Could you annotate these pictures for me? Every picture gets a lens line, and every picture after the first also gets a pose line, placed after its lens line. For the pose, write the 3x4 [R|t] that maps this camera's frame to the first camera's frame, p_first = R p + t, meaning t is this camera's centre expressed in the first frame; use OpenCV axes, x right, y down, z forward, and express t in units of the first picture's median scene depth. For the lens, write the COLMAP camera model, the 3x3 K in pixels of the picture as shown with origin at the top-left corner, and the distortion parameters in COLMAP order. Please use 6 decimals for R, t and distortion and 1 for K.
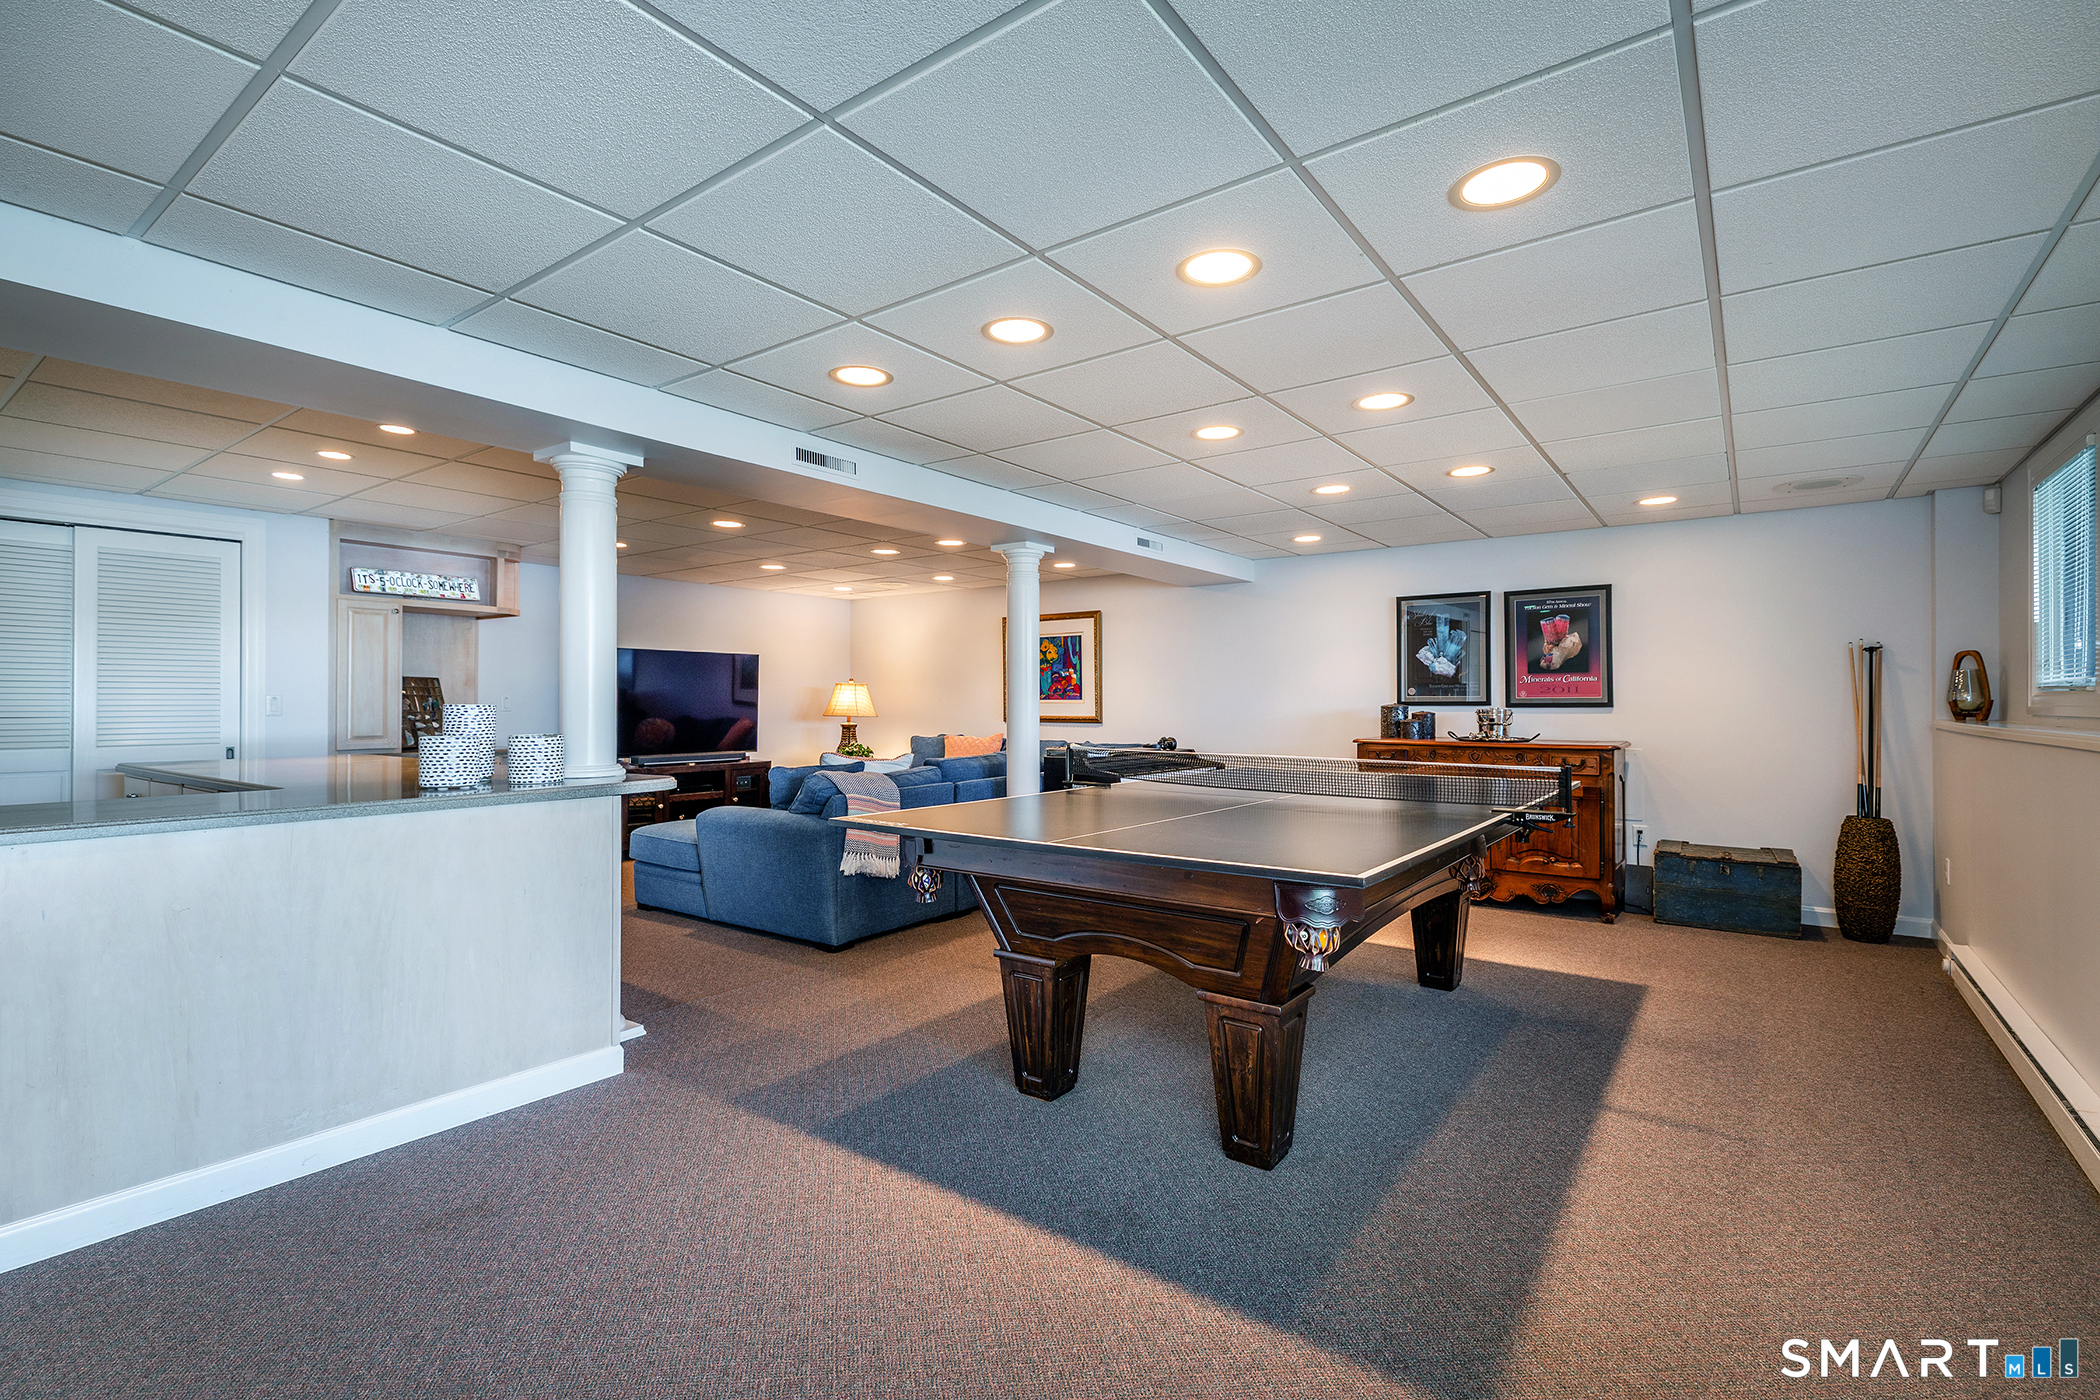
lens RADIAL K [[939.2, 0, 1036.6], [0, 939.2, 696.0], [0, 0, 1]] dist [0.007927, 0.000521]
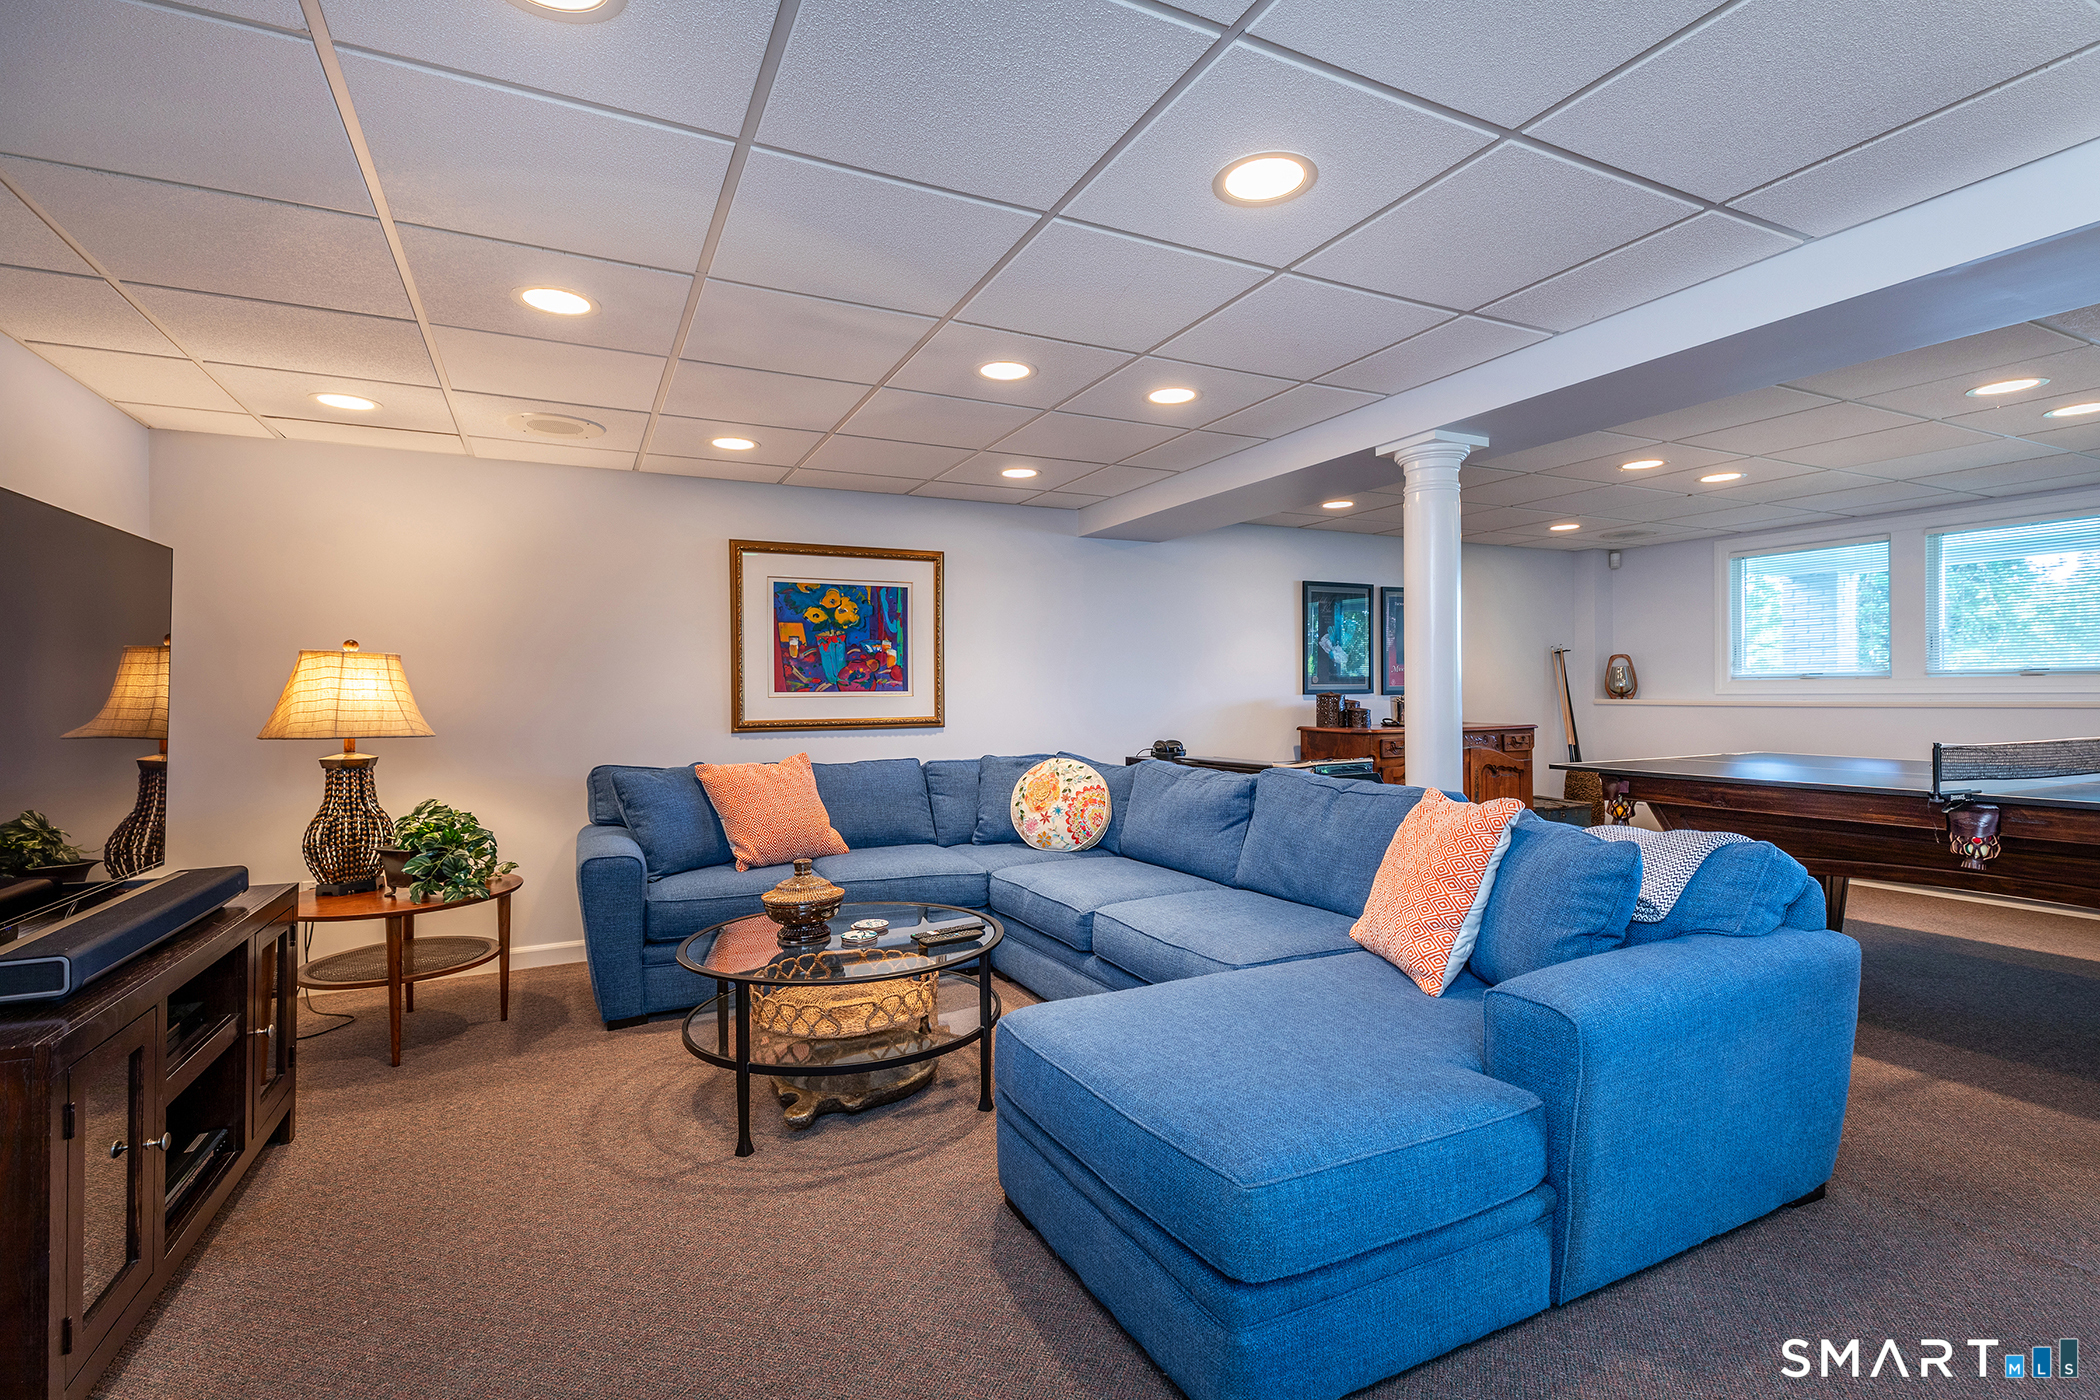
lens RADIAL K [[939.2, 0, 1039.9], [0, 939.2, 691.4], [0, 0, 1]] dist [0.007927, 0.000521]
pose [[0.440436, -0.000833, 0.897783, -0.471956], [0.007011, 0.999972, -0.002512, 0.006358], [-0.897756, 0.007401, 0.440430, 0.644695]]
